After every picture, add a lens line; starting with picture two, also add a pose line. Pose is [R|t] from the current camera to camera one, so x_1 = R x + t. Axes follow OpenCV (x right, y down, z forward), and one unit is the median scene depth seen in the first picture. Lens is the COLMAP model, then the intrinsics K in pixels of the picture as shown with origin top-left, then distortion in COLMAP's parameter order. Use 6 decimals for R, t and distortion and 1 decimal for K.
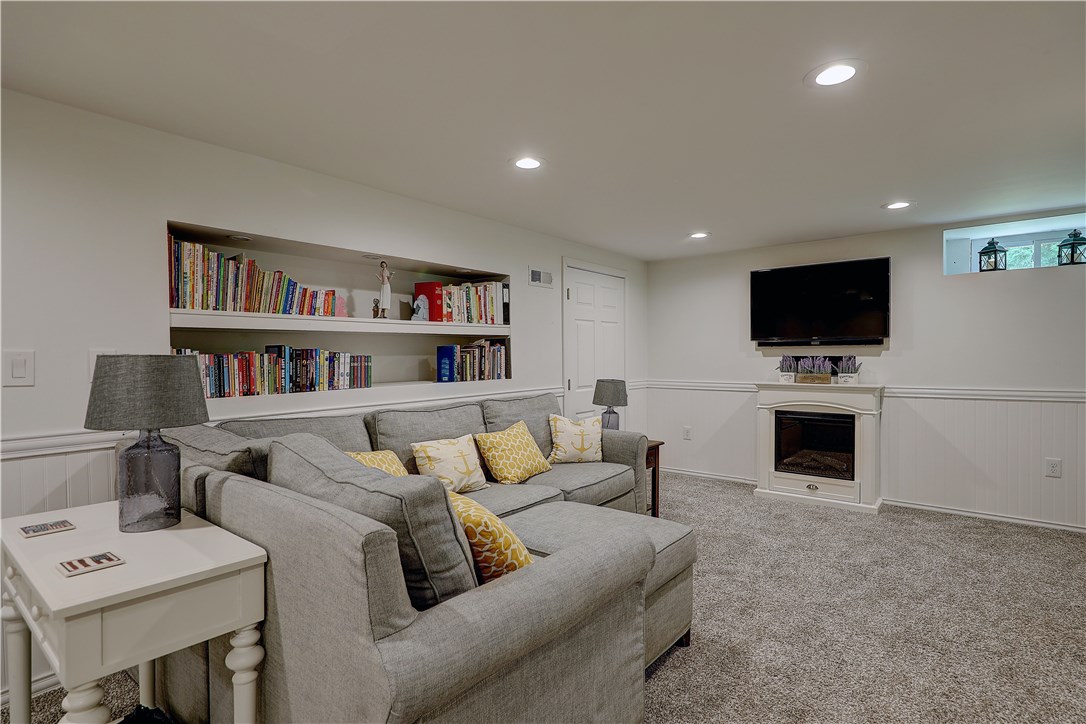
lens RADIAL K [[563.6, 0, 532.1], [0, 563.6, 362.5], [0, 0, 1]] dist [-0.000054, 0.001847]
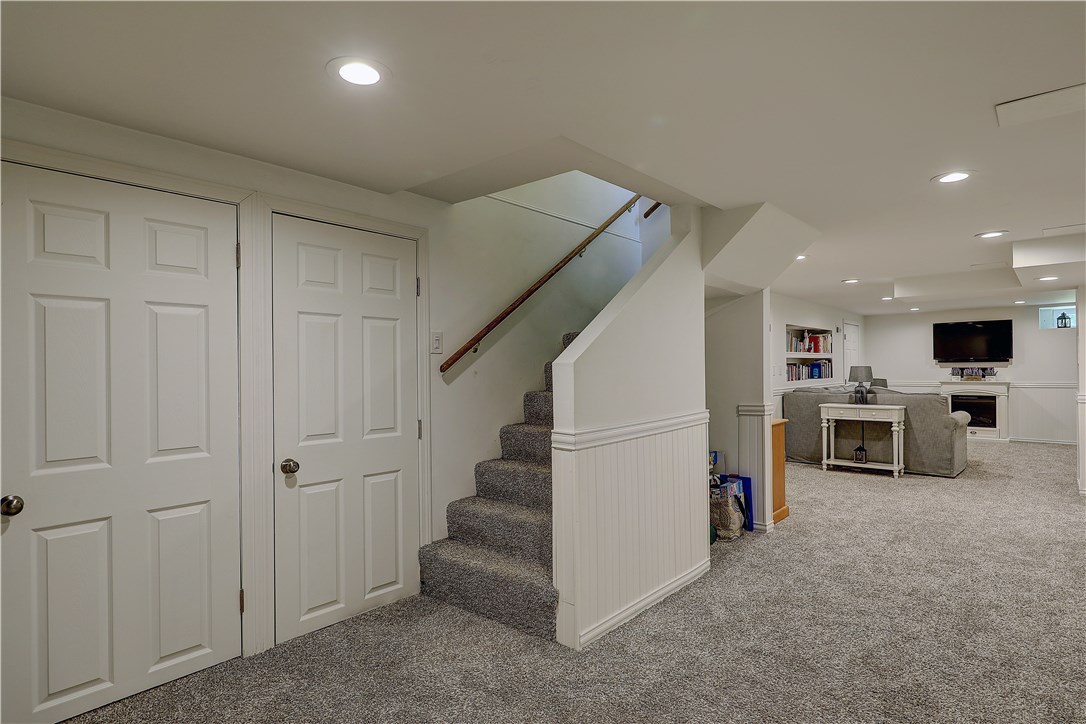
lens RADIAL K [[585.1, 0, 550.6], [0, 585.1, 371.1], [0, 0, 1]] dist [0.000171, 0.000568]
pose [[0.999212, -0.003955, -0.039501, -1.131902], [0.003390, 0.999891, -0.014372, 0.032364], [0.039554, 0.014227, 0.999116, -1.405106]]
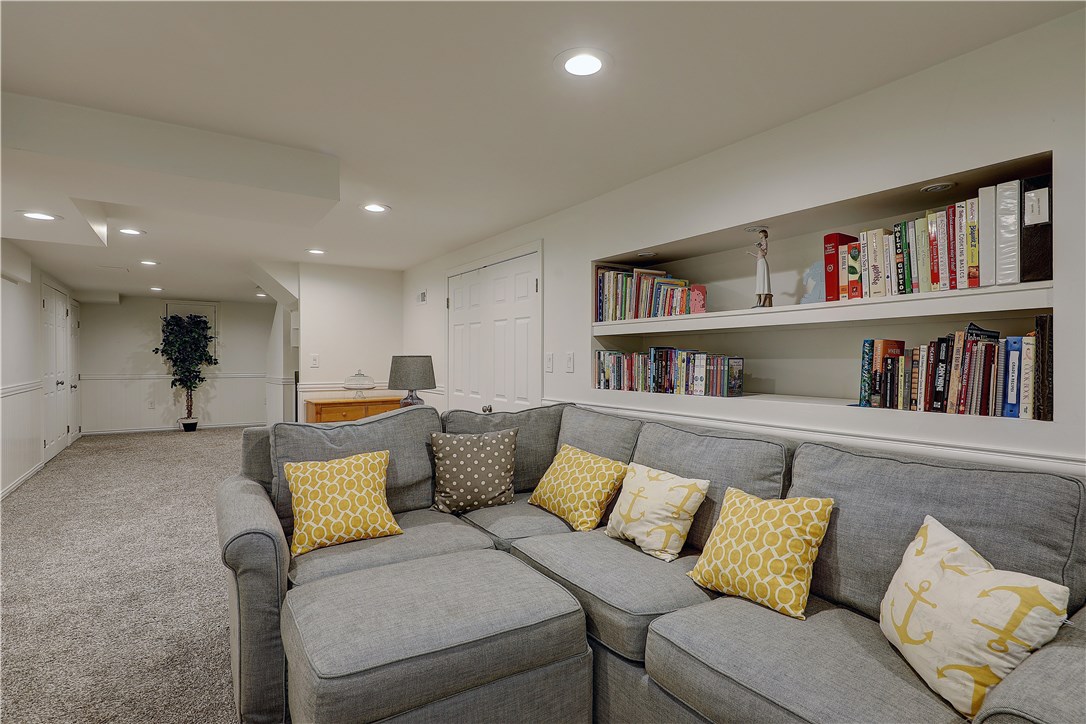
lens RADIAL K [[563.6, 0, 548.7], [0, 563.6, 364.0], [0, 0, 1]] dist [-0.000054, 0.001847]
pose [[-0.324025, 0.026053, -0.945690, 0.459759], [-0.004064, 0.999573, 0.028930, -0.020804], [0.946040, 0.013218, -0.323781, 0.849396]]
